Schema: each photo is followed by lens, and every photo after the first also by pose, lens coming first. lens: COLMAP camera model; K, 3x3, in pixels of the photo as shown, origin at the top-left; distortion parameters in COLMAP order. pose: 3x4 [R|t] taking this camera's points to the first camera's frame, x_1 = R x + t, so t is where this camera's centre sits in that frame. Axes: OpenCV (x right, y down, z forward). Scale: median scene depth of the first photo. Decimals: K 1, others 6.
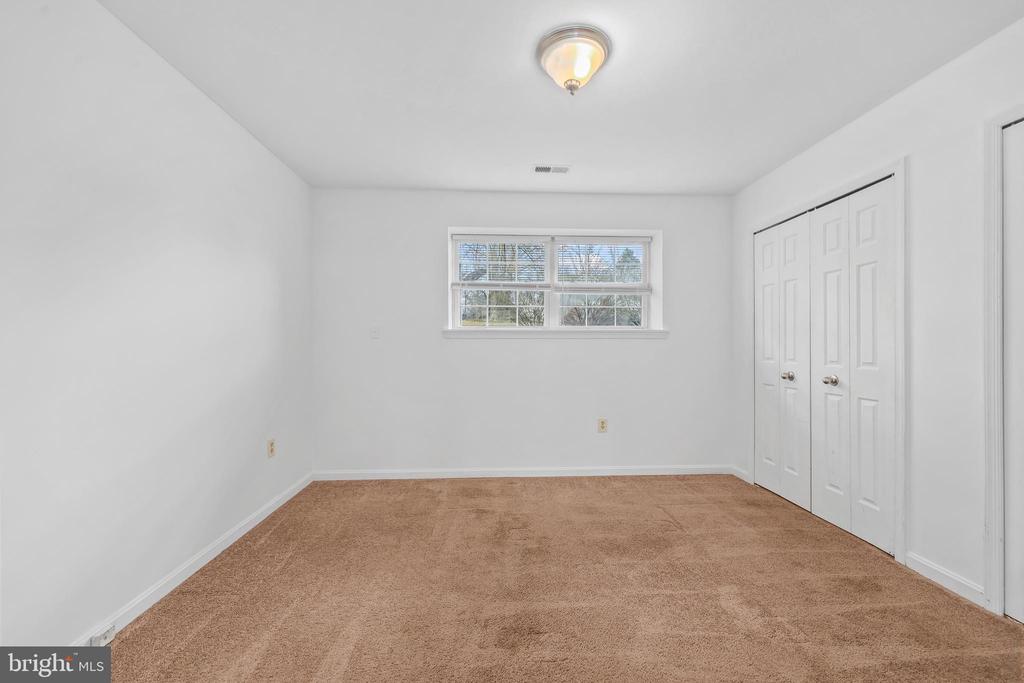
lens RADIAL K [[421.8, 0, 521.8], [0, 421.8, 336.7], [0, 0, 1]] dist [0.001498, -0.000511]
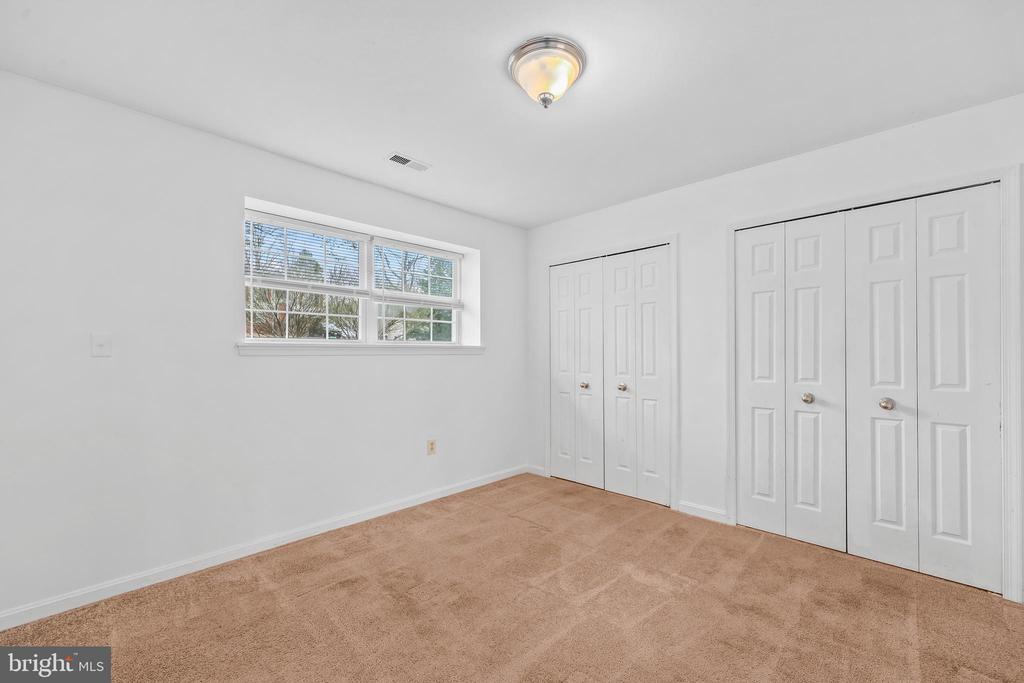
lens RADIAL K [[421.8, 0, 515.2], [0, 421.8, 343.2], [0, 0, 1]] dist [0.001498, -0.000511]
pose [[0.737958, 0.013421, 0.674713, -0.378309], [-0.010498, 0.999910, -0.008407, -0.018435], [-0.674765, -0.000879, 0.738032, 0.218289]]
